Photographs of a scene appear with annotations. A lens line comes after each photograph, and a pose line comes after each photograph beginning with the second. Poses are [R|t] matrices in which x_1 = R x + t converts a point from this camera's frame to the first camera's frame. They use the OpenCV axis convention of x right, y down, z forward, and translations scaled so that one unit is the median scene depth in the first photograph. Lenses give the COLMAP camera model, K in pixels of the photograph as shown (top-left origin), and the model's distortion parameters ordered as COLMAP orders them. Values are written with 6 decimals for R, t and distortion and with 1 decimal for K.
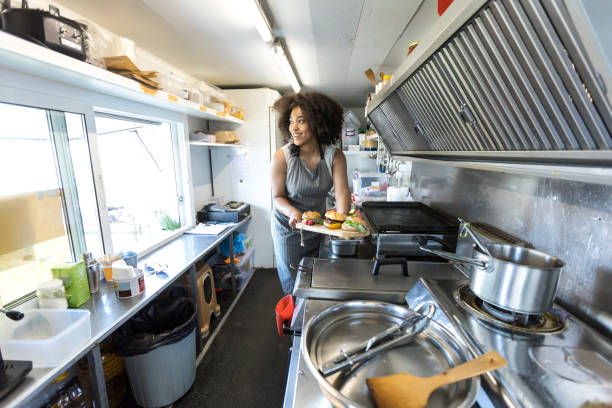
lens RADIAL K [[268.4, 0, 305.3], [0, 268.4, 206.9], [0, 0, 1]] dist [0.001307, -0.002124]
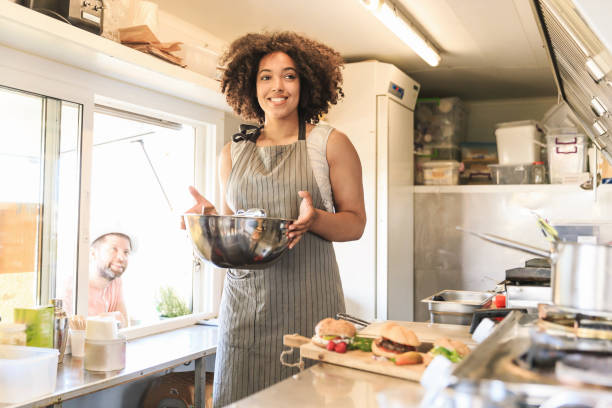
lens RADIAL K [[717.5, 0, 301.1], [0, 717.5, 202.8], [0, 0, 1]] dist [-0.011754, 0.000000]
pose [[0.950082, 0.003594, -0.311979, 0.250015], [-0.076131, 0.972379, -0.220642, 0.222459], [0.302569, 0.233379, 0.924114, -0.407354]]
